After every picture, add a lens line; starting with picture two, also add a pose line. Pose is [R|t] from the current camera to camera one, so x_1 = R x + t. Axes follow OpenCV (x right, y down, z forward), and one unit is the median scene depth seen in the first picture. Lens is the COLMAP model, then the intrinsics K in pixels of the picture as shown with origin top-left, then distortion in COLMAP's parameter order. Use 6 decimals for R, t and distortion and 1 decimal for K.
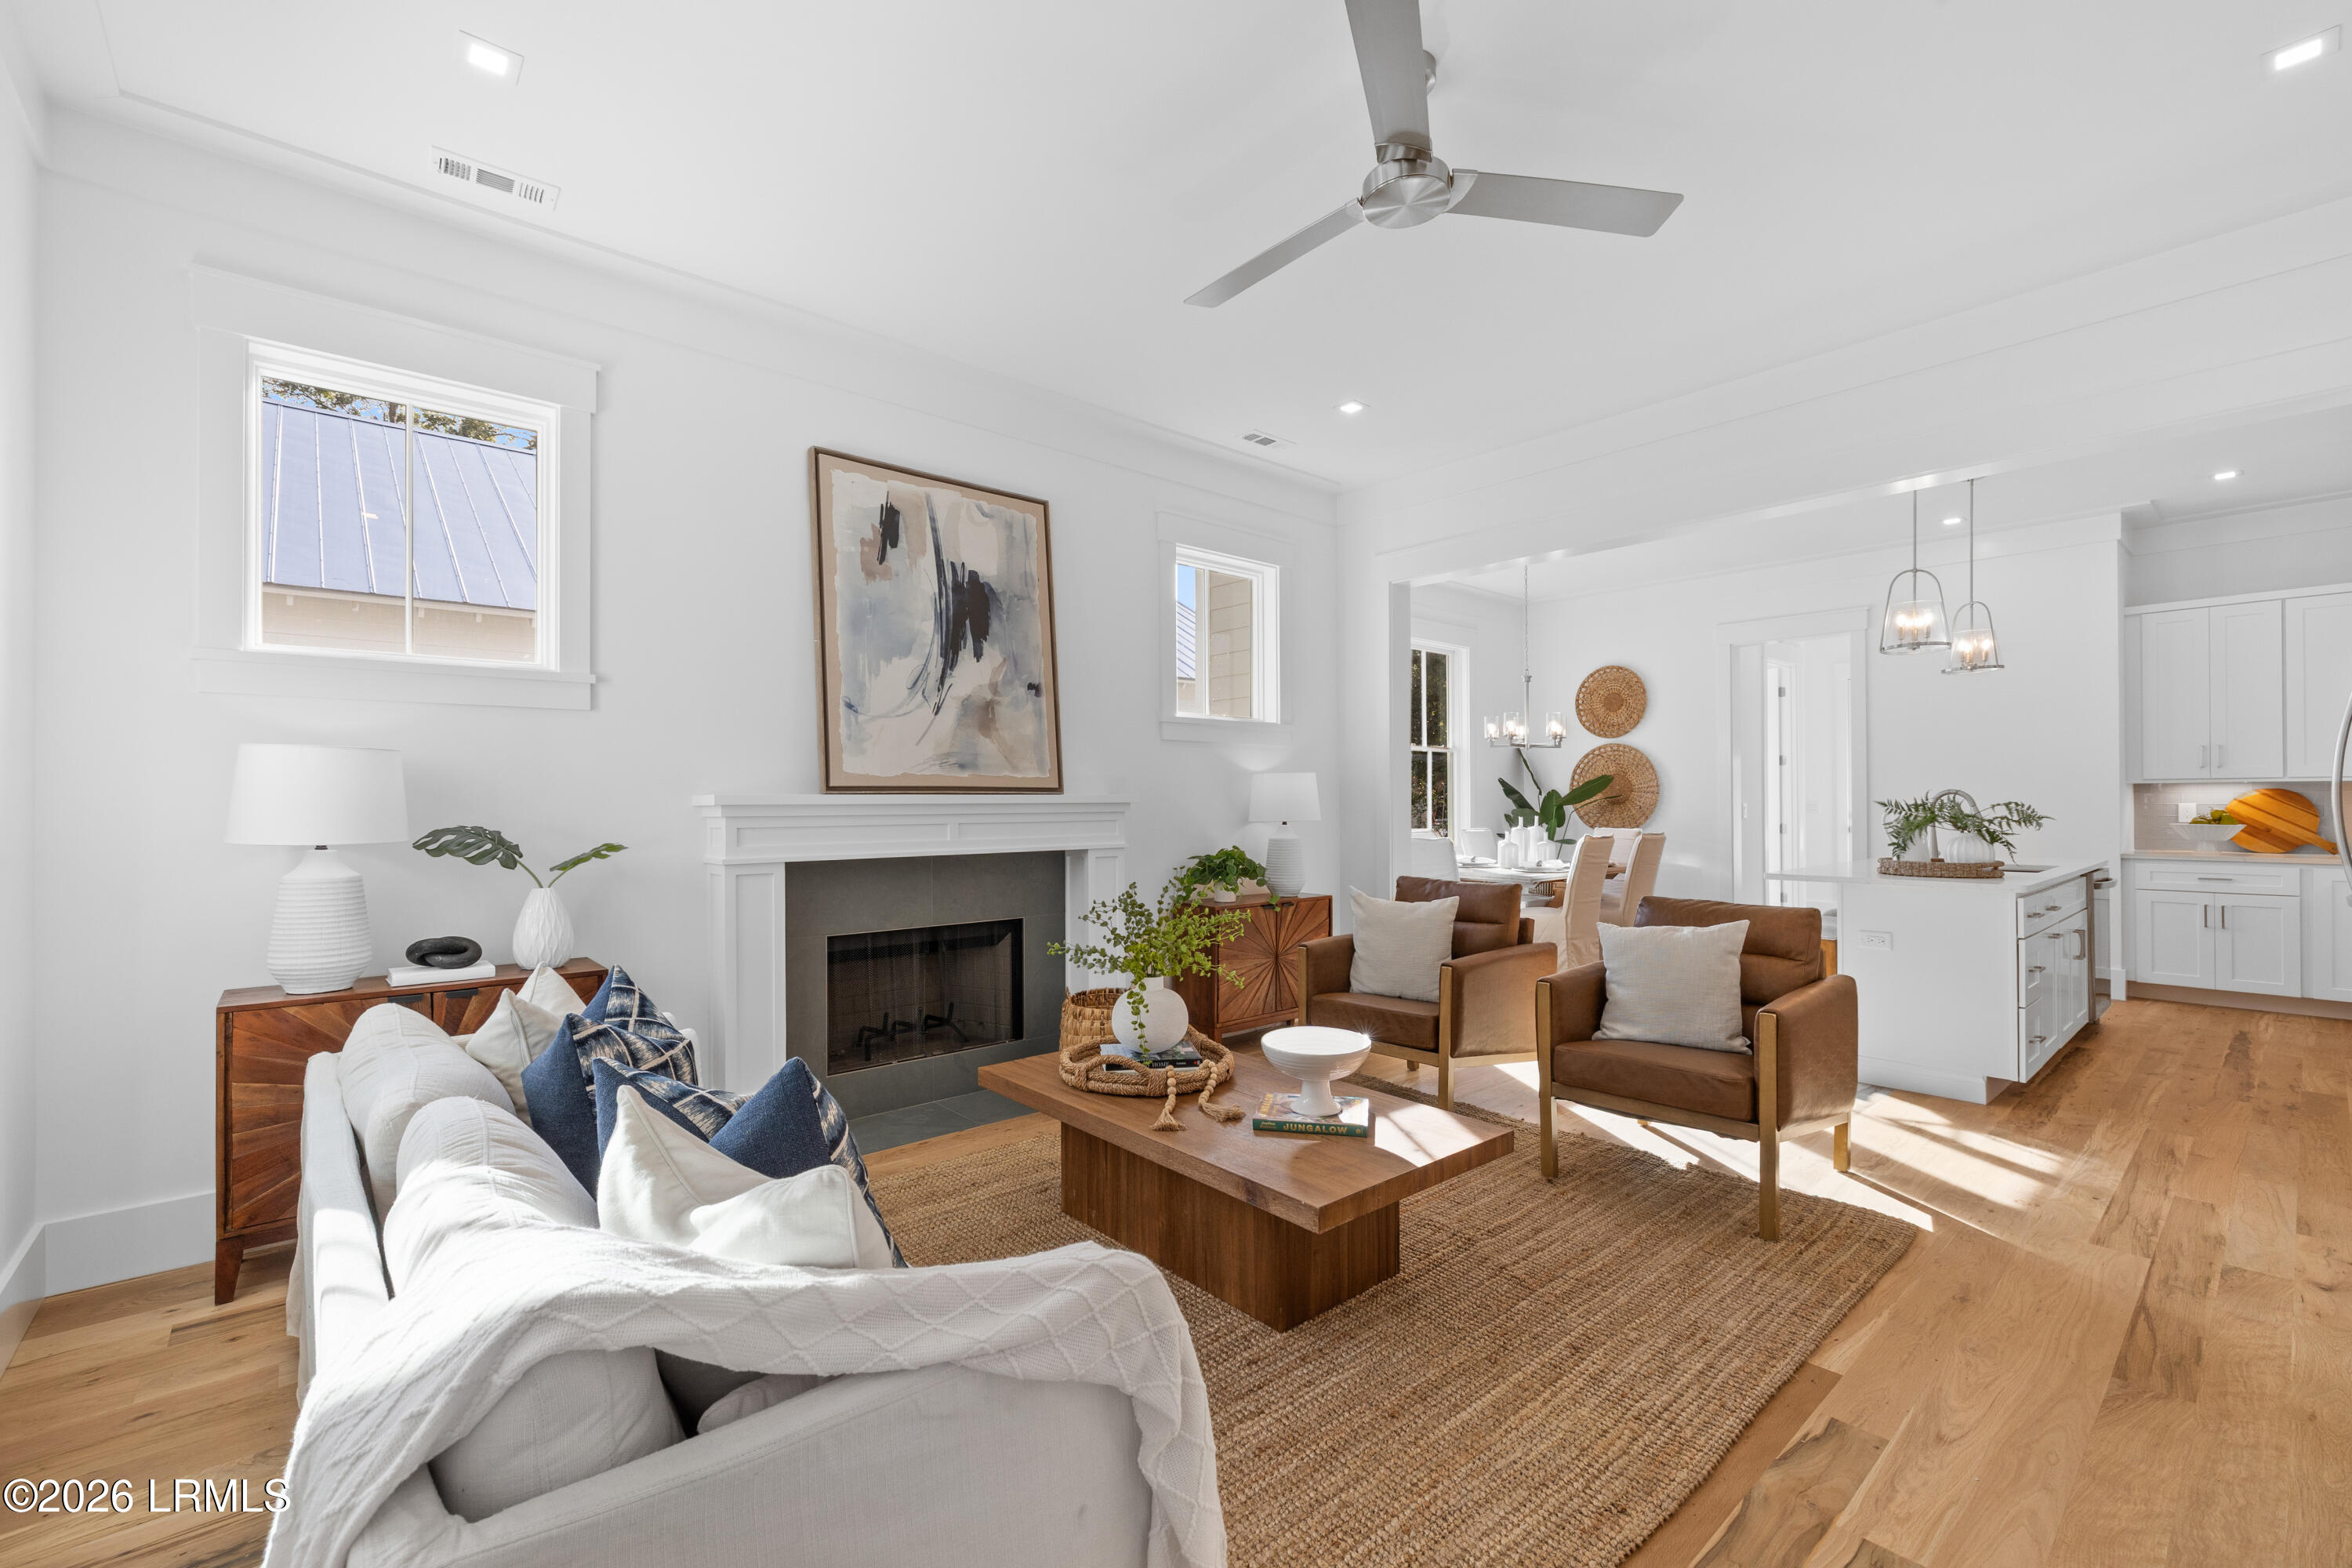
lens RADIAL K [[989.3, 0, 1166.6], [0, 989.3, 796.1], [0, 0, 1]] dist [0.000723, 0.000593]
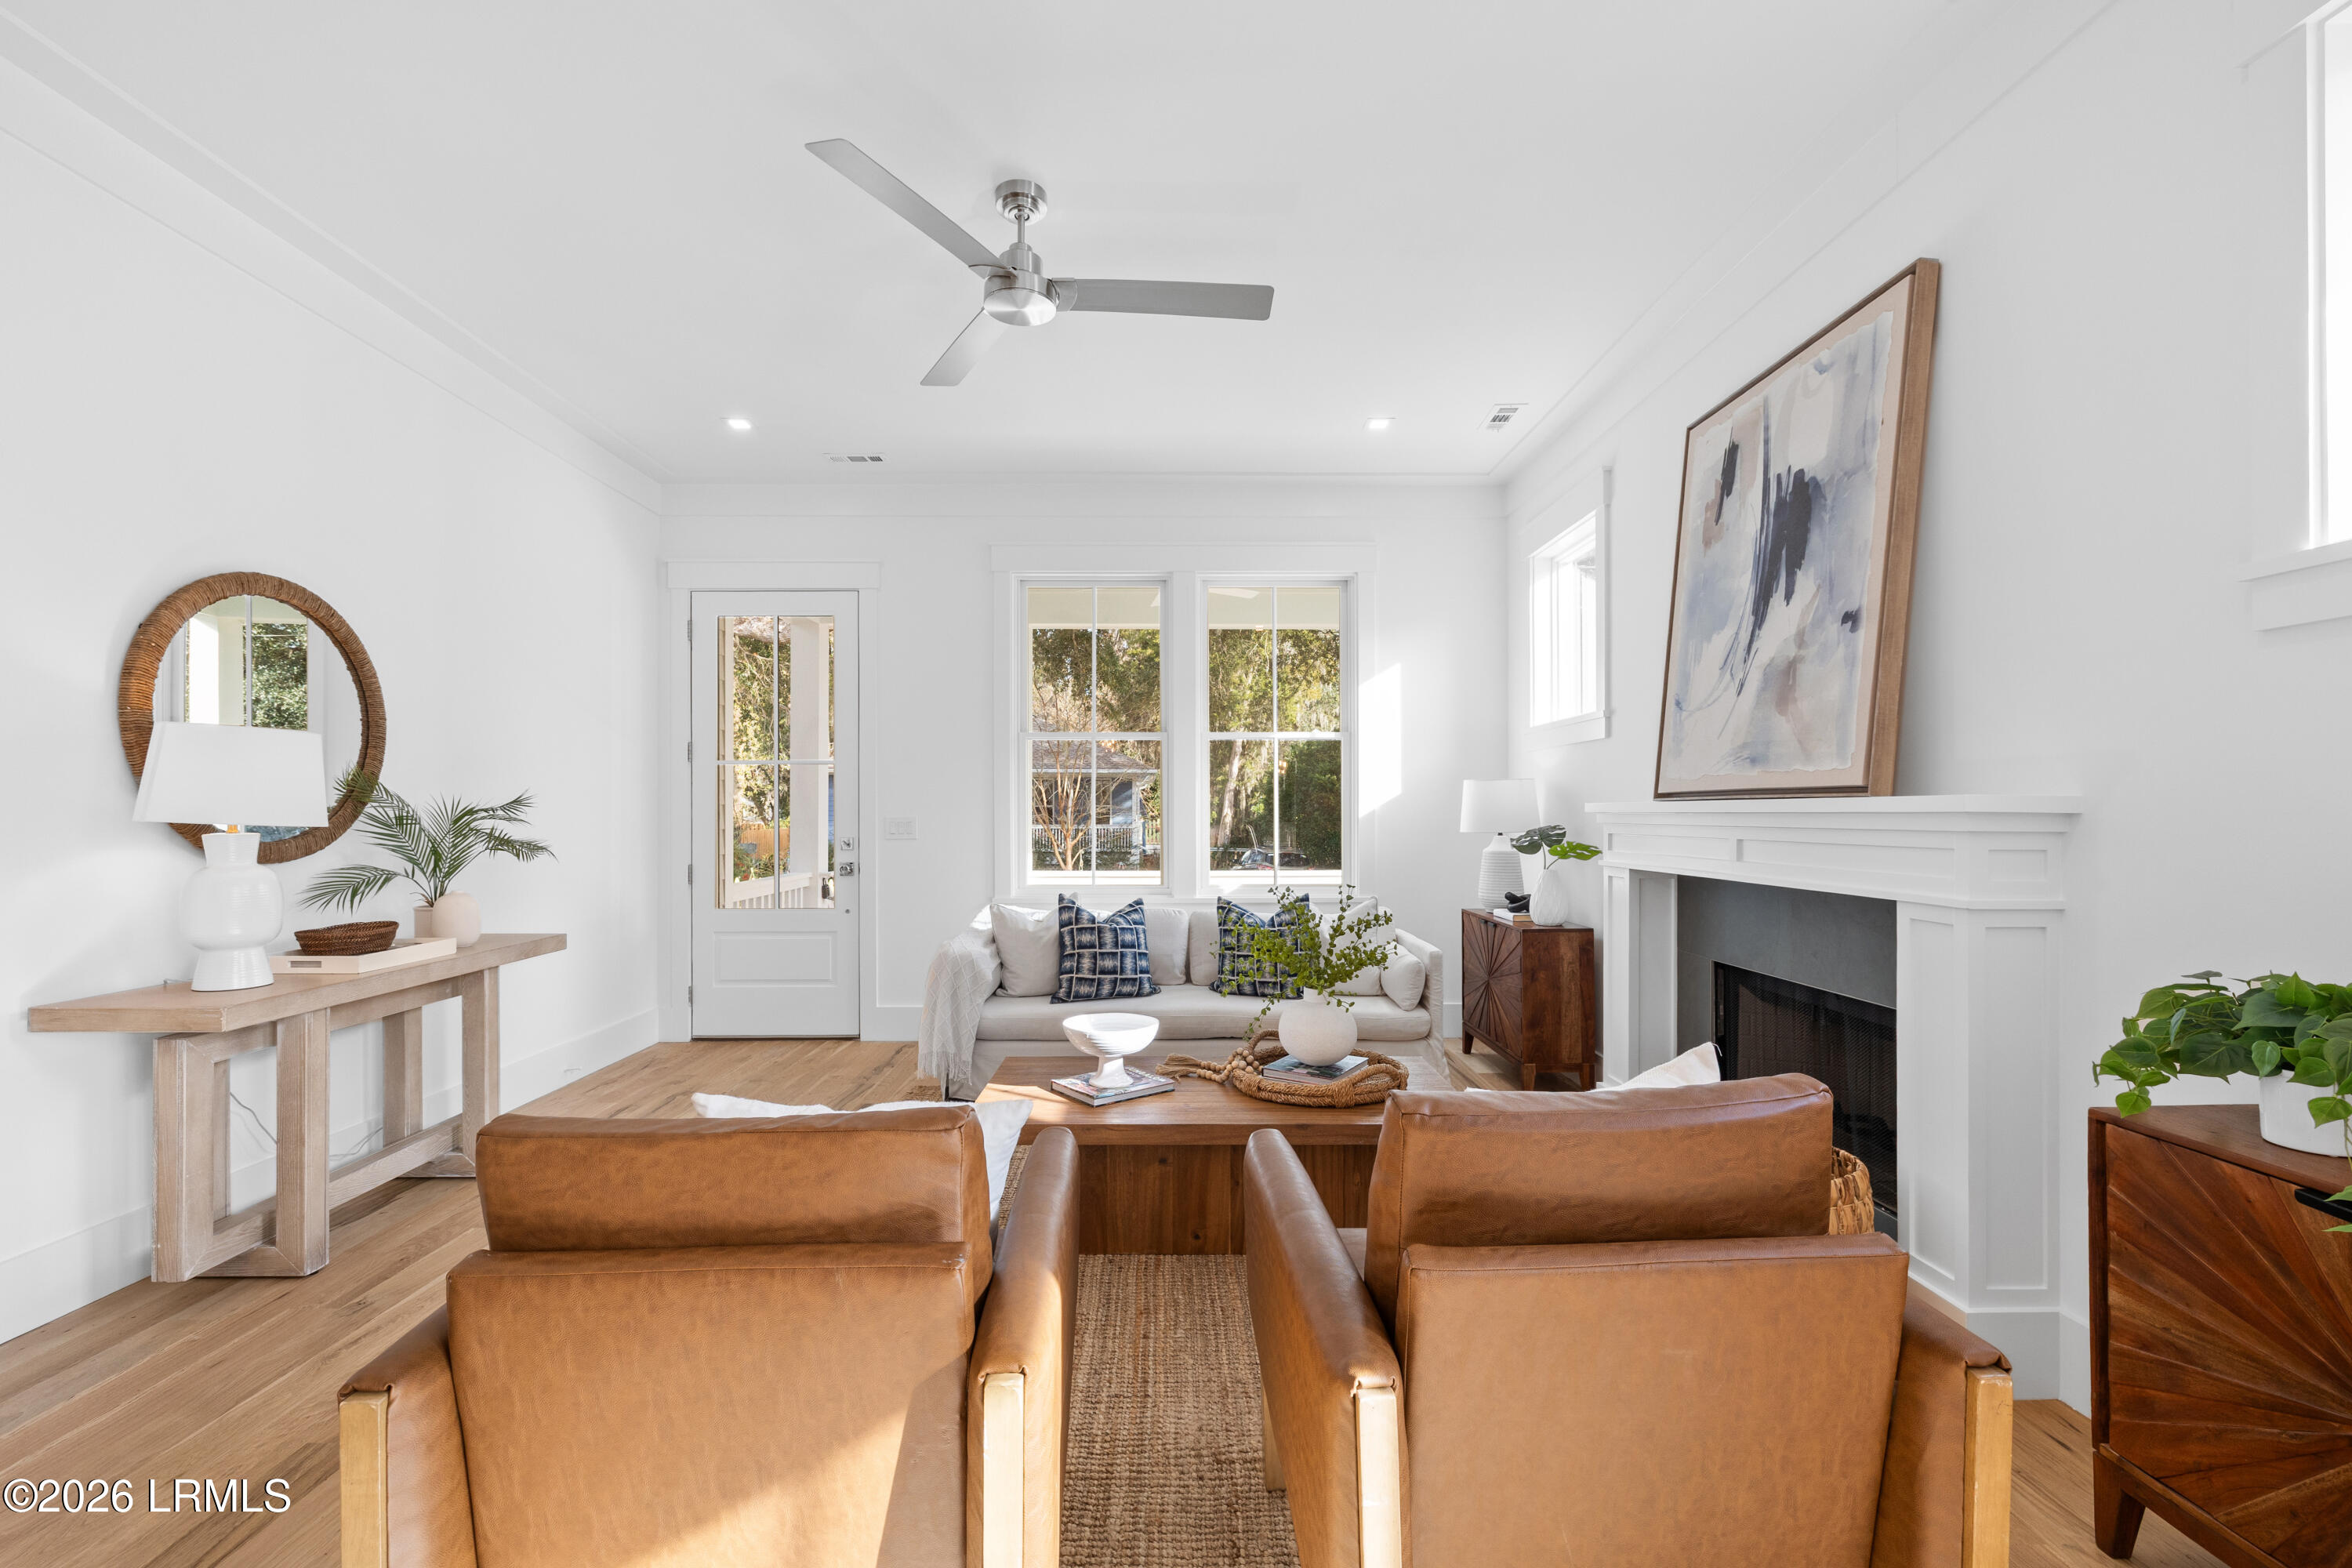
lens RADIAL K [[996.6, 0, 1174.2], [0, 996.6, 811.6], [0, 0, 1]] dist [0.001540, 0.000304]
pose [[-0.643136, 0.006642, -0.765723, 0.621592], [0.011298, 0.999936, -0.000816, 0.002982], [0.765669, -0.009176, -0.643169, 1.135316]]
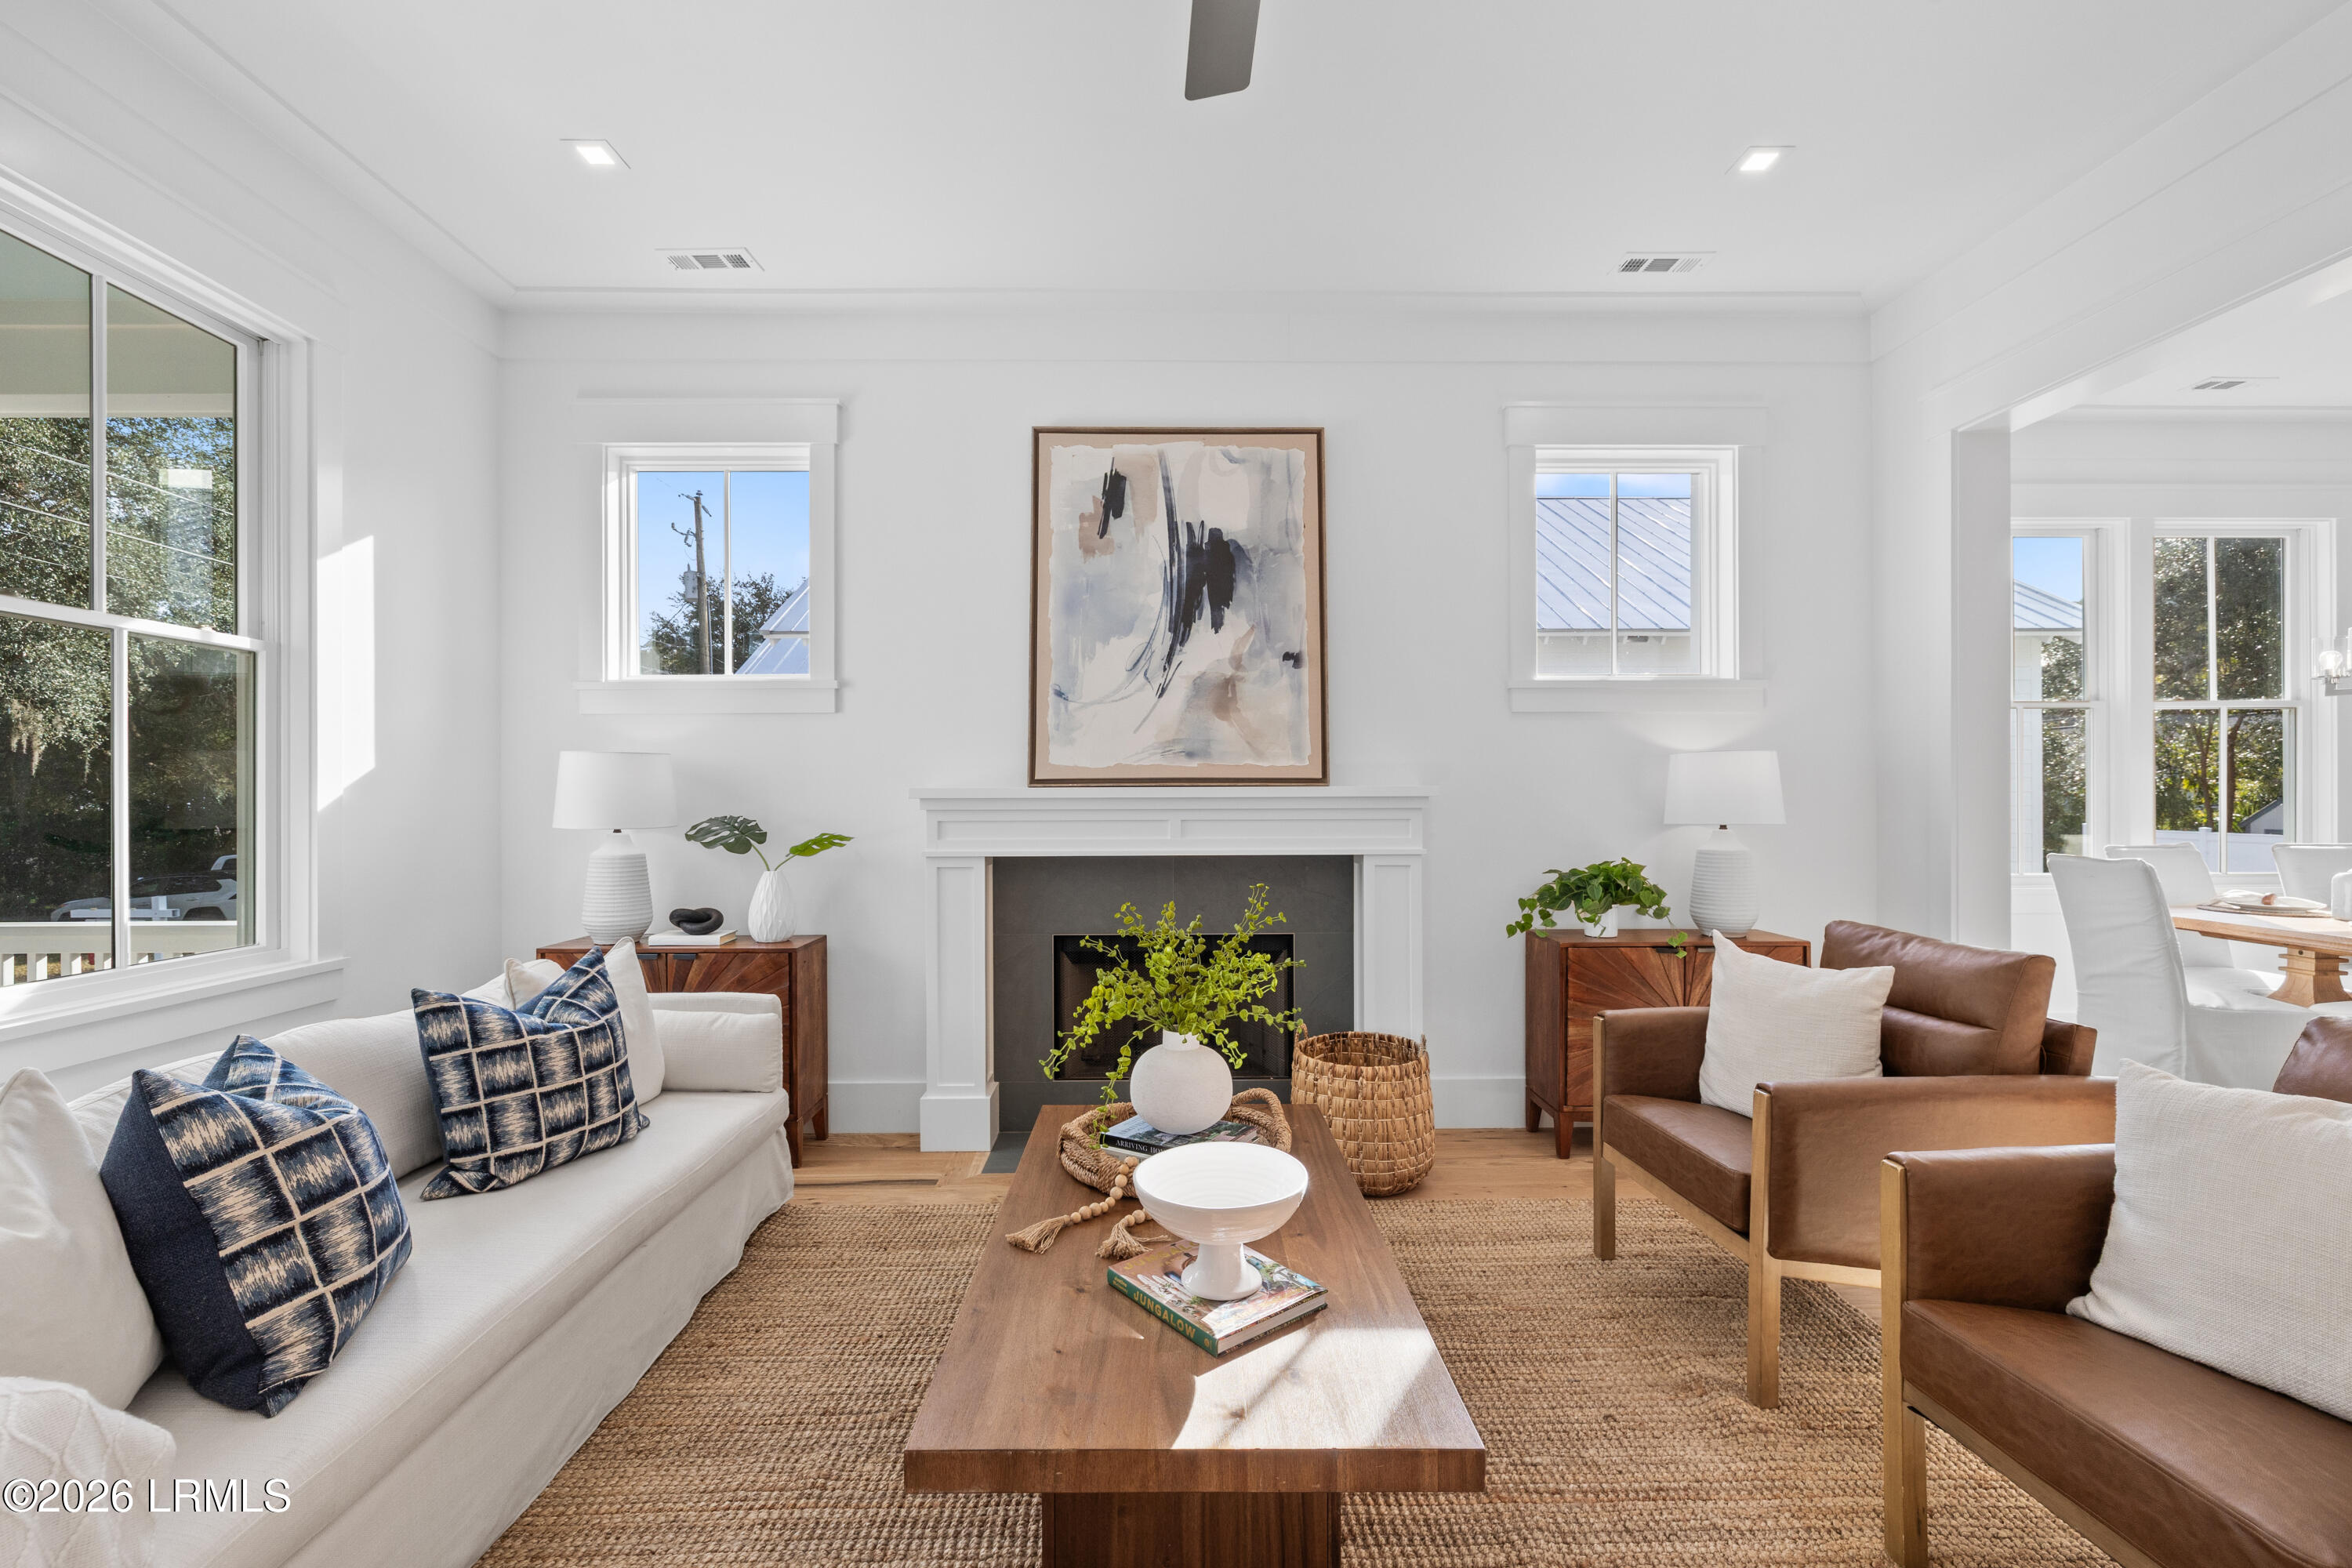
lens RADIAL K [[989.3, 0, 1166.6], [0, 989.3, 796.1], [0, 0, 1]] dist [0.000723, 0.000593]
pose [[0.767616, -0.001054, -0.640909, 0.333925], [0.004137, 0.999986, 0.003310, 0.003498], [0.640897, -0.005192, 0.767610, 0.313988]]
